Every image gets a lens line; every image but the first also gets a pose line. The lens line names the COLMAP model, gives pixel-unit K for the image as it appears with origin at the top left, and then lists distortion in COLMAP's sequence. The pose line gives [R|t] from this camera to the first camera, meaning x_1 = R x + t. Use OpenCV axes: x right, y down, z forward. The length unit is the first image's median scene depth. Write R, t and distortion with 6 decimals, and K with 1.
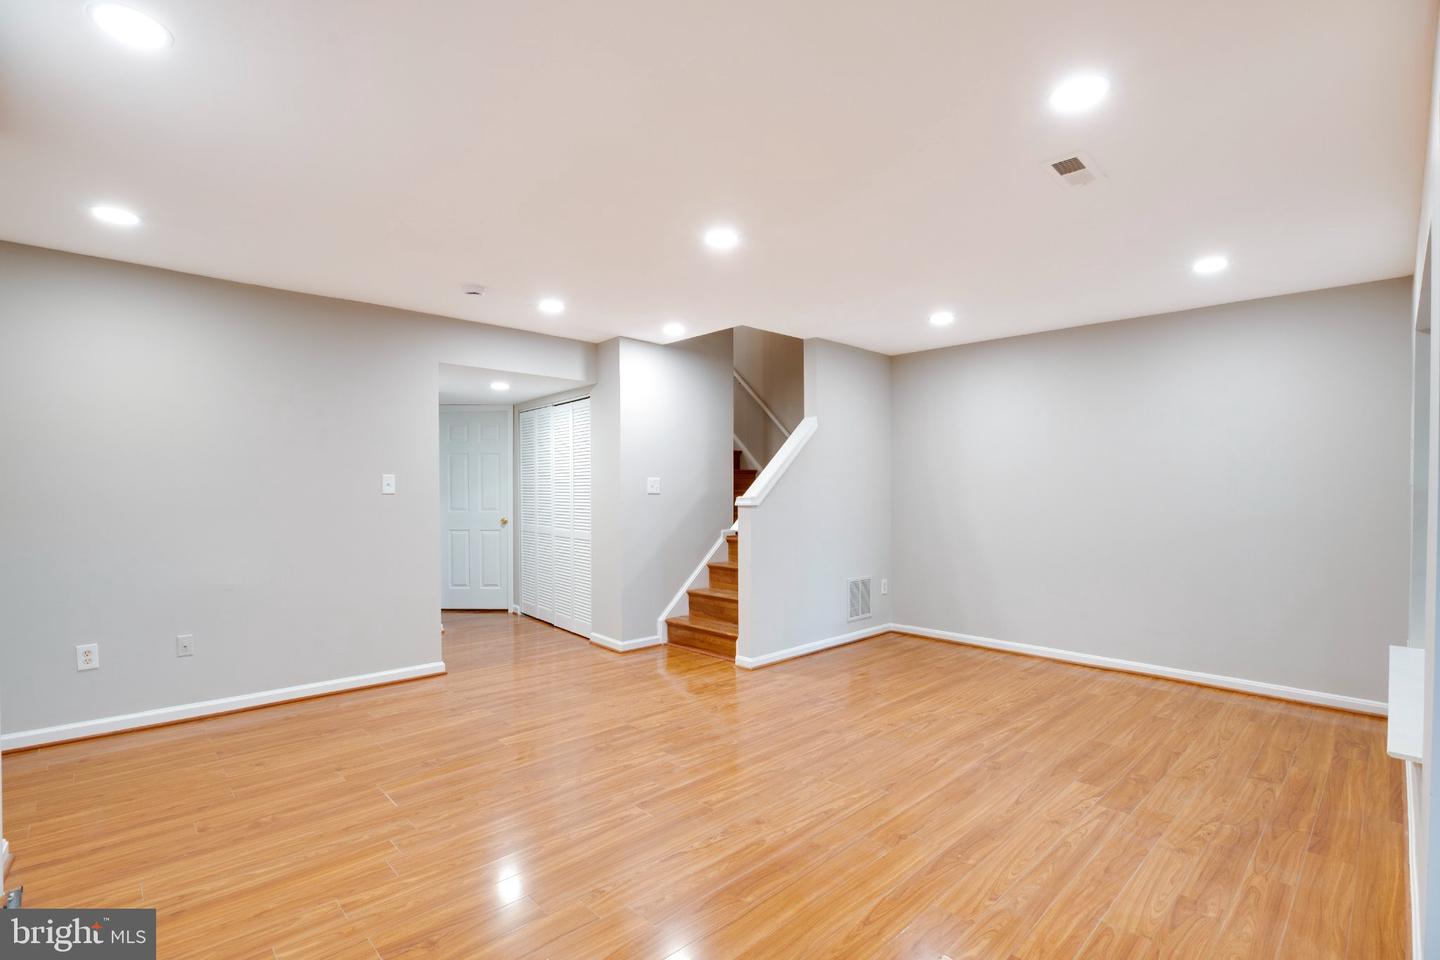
lens RADIAL K [[664.2, 0, 718.6], [0, 664.2, 492.2], [0, 0, 1]] dist [-0.045558, 0.014221]
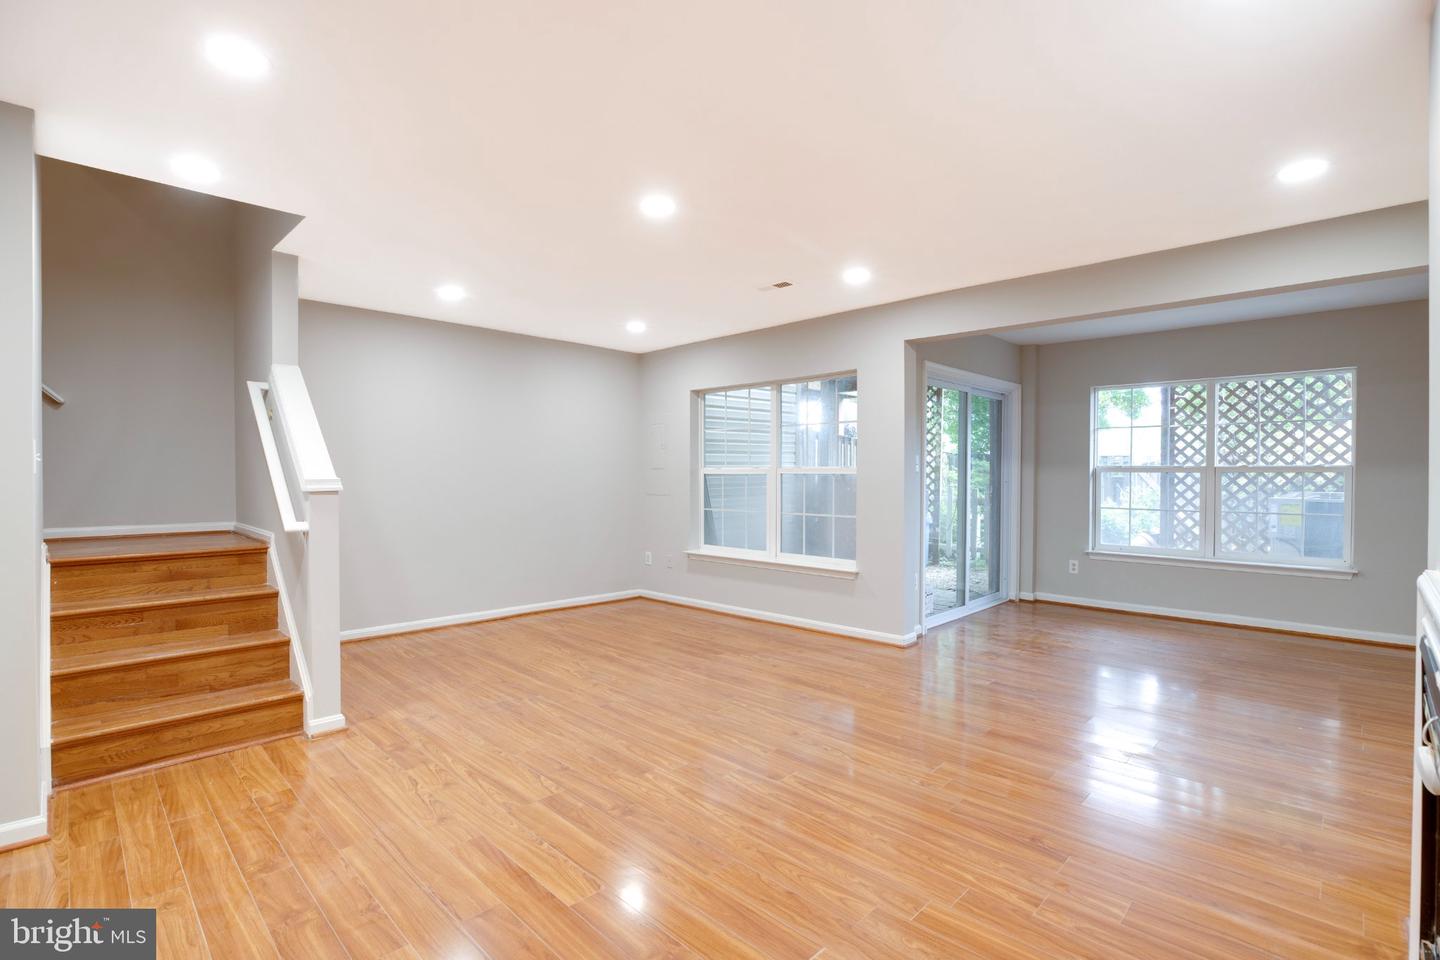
lens RADIAL K [[664.2, 0, 718.6], [0, 664.2, 492.2], [0, 0, 1]] dist [-0.045558, 0.014221]
pose [[-0.025316, -0.028409, 0.999276, -0.644038], [-0.002158, 0.999595, 0.028363, 0.000986], [-0.999677, -0.001438, -0.025367, 0.638017]]
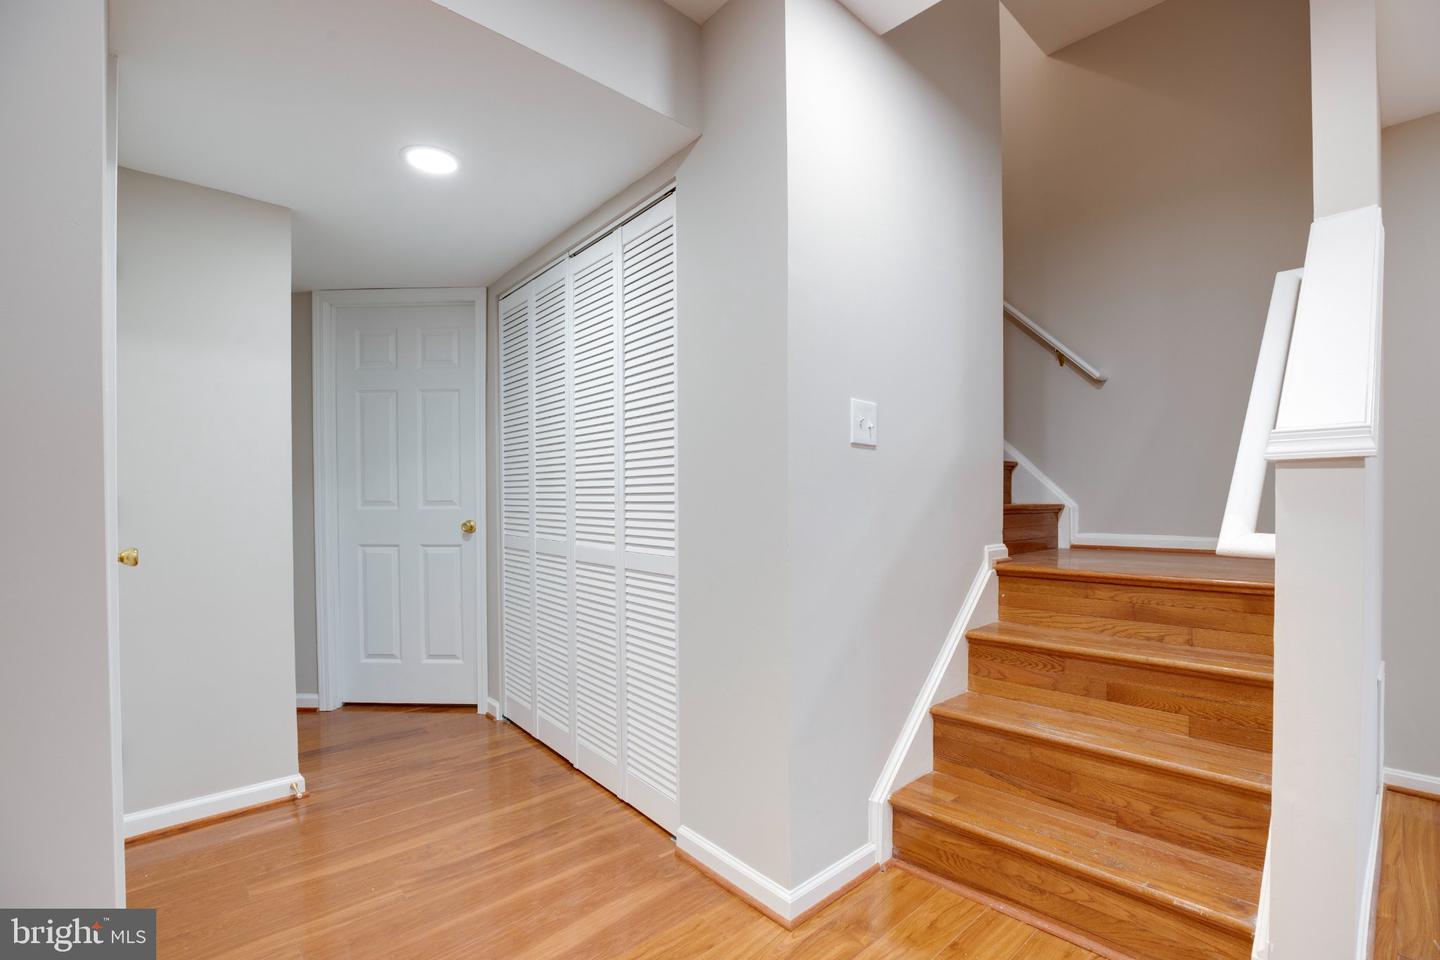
lens RADIAL K [[672.8, 0, 714.5], [0, 672.8, 504.3], [0, 0, 1]] dist [-0.045166, 0.013951]
pose [[0.999902, 0.000013, -0.013971, -0.201898], [0.000026, 0.999996, 0.002829, 0.038050], [0.013971, -0.002829, 0.999898, 0.757329]]
